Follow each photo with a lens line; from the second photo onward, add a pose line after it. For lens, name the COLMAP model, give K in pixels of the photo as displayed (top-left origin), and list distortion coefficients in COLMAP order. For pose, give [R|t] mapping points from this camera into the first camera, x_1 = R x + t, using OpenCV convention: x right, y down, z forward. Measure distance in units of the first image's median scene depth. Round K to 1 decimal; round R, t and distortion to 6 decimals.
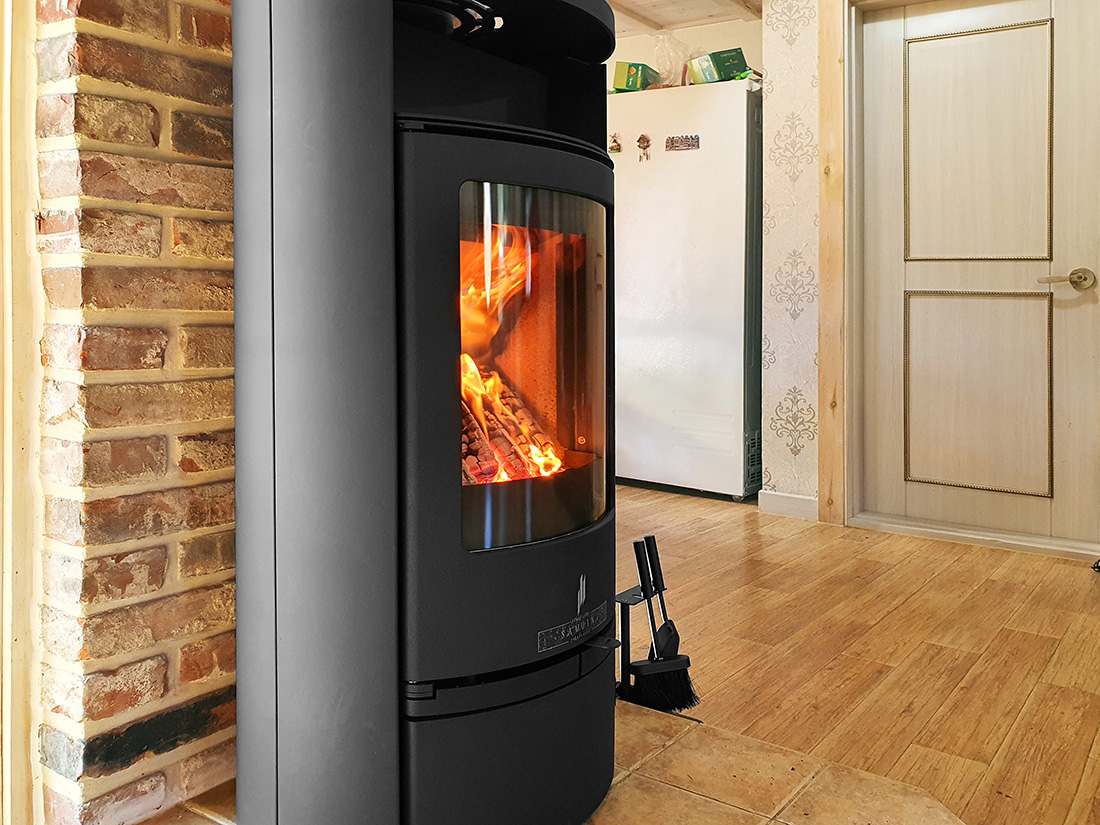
lens RADIAL K [[833.8, 0, 530.9], [0, 833.8, 316.1], [0, 0, 1]] dist [-0.000817, 0.008119]
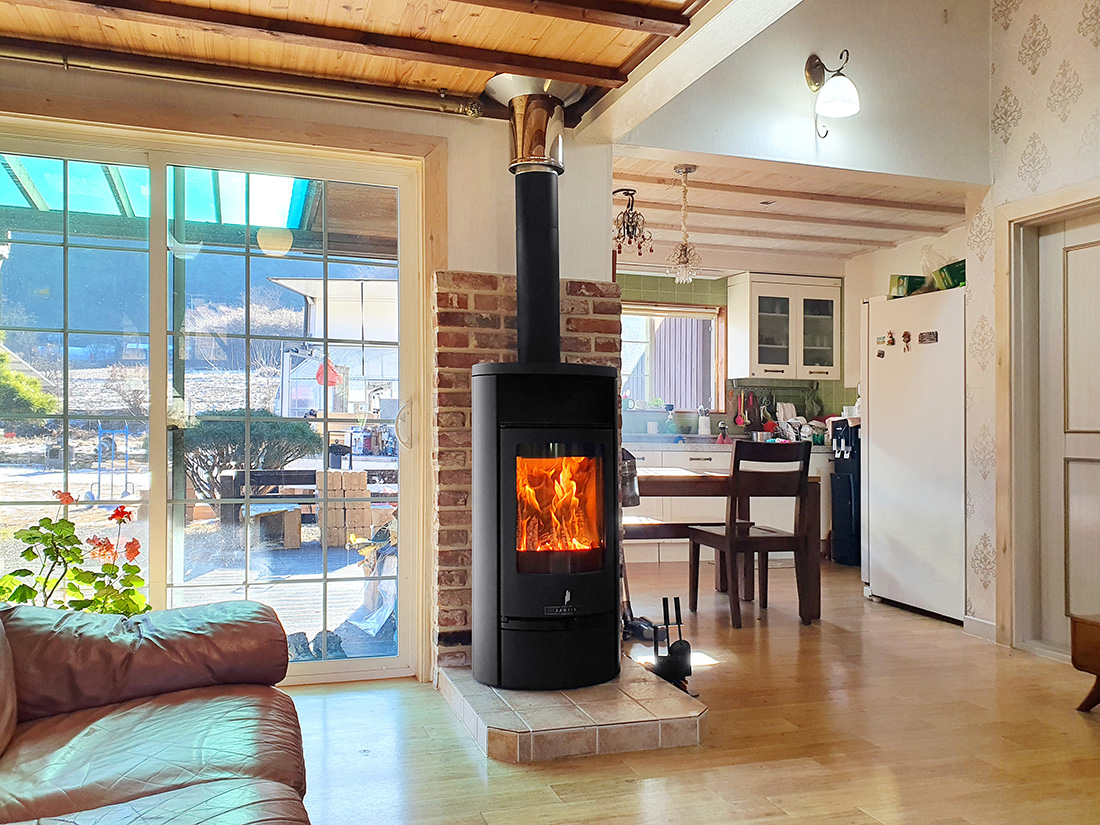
lens RADIAL K [[788.5, 0, 553.3], [0, 788.5, 410.9], [0, 0, 1]] dist [0.030554, 0.000676]
pose [[0.783455, -0.048116, -0.619583, 1.466419], [0.013326, 0.998070, -0.060657, -0.093468], [0.621305, 0.039265, 0.782584, -0.914337]]
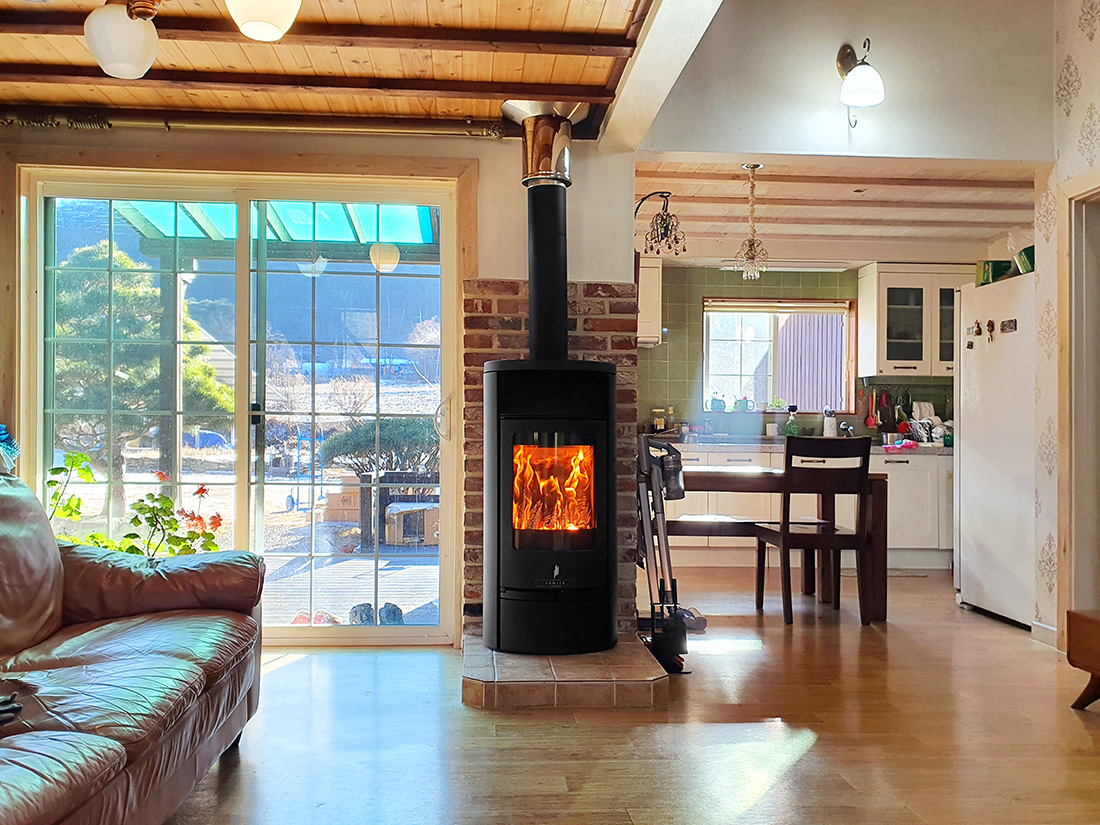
lens RADIAL K [[822.5, 0, 550.6], [0, 822.5, 418.0], [0, 0, 1]] dist [0.028167, 0.000258]
pose [[0.623145, -0.051594, -0.780403, 2.138528], [0.004074, 0.998022, -0.062729, -0.017311], [0.782096, 0.035910, 0.622123, -0.733952]]
